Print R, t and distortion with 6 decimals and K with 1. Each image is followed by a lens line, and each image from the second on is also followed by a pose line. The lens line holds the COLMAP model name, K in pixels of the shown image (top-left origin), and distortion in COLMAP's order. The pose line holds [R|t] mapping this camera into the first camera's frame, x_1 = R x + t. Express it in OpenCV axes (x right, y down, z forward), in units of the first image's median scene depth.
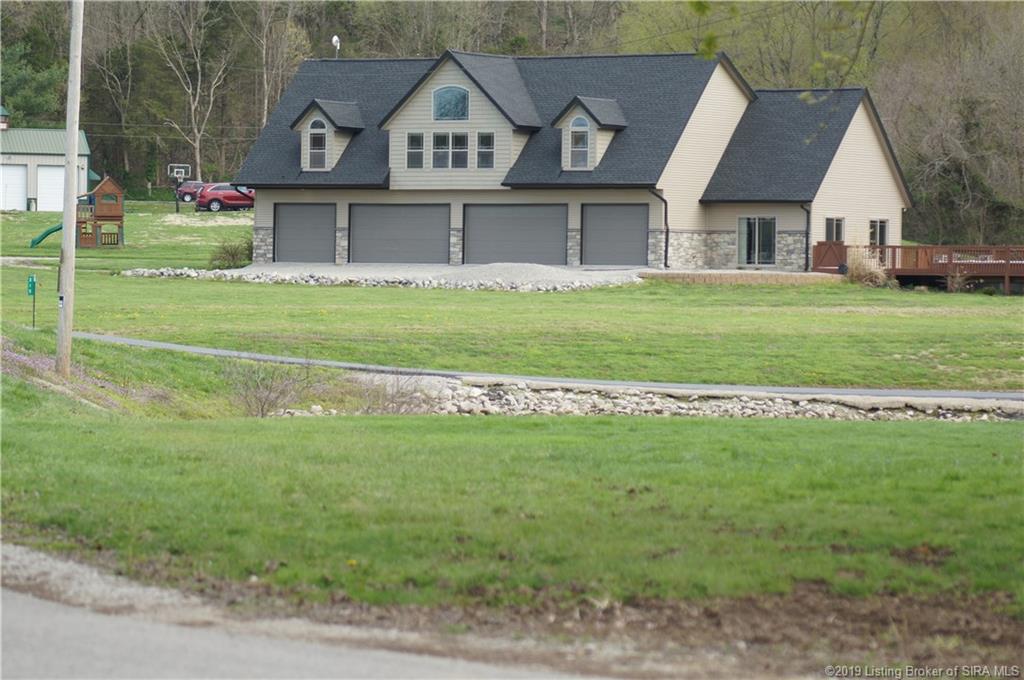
lens RADIAL K [[4967.9, 0, 517.8], [0, 4967.9, 346.0], [0, 0, 1]] dist [0.536008, 0.000000]
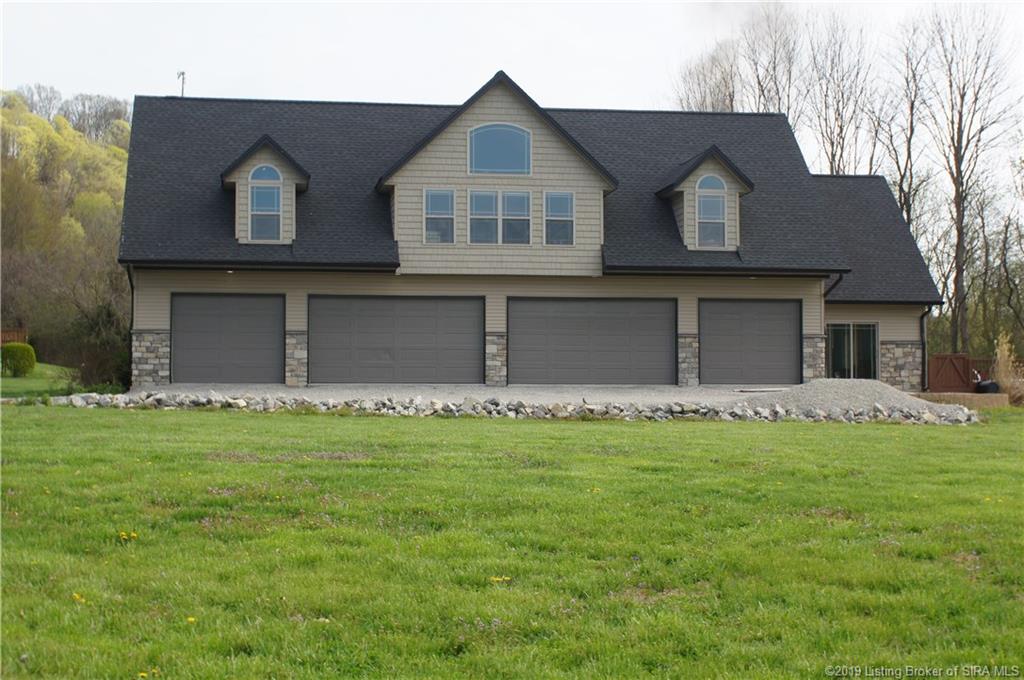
lens RADIAL K [[1535.2, 0, 512.8], [0, 1535.2, 338.6], [0, 0, 1]] dist [0.009981, 0.000000]
pose [[0.776052, 0.016006, 0.630466, -0.144307], [0.015908, 0.998863, -0.044940, -0.013240], [-0.630468, 0.044905, 0.774915, 0.834193]]
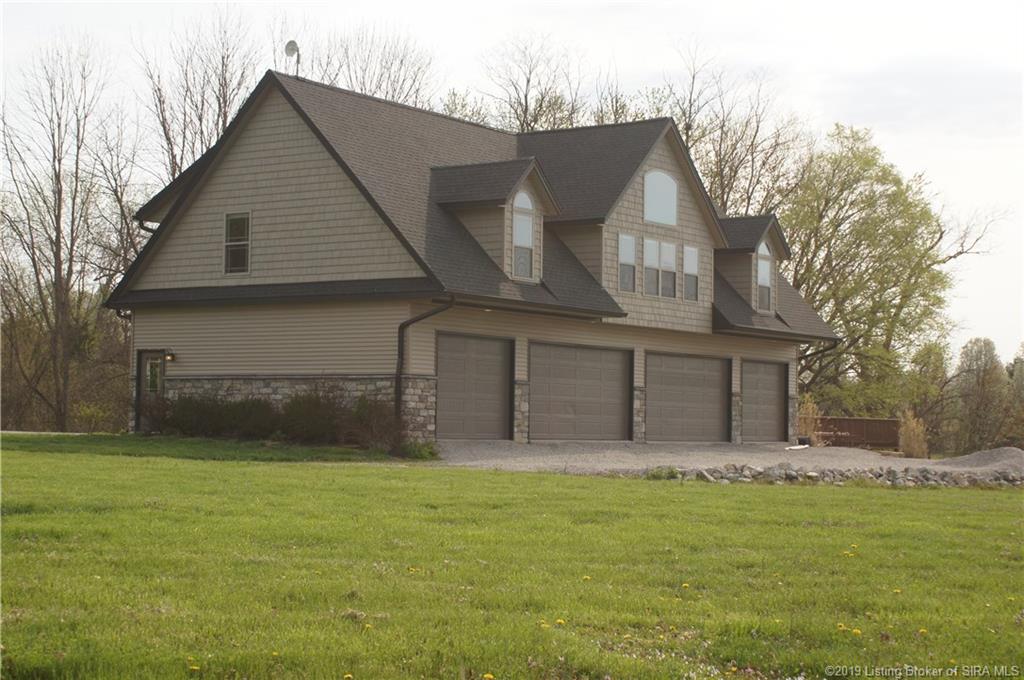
lens RADIAL K [[1743.1, 0, 513.9], [0, 1743.1, 340.4], [0, 0, 1]] dist [-0.015279, 0.000000]
pose [[0.077693, 0.031872, 0.996468, -0.242962], [-0.017986, 0.999371, -0.030563, -0.022476], [-0.996815, -0.015548, 0.078218, 0.998710]]
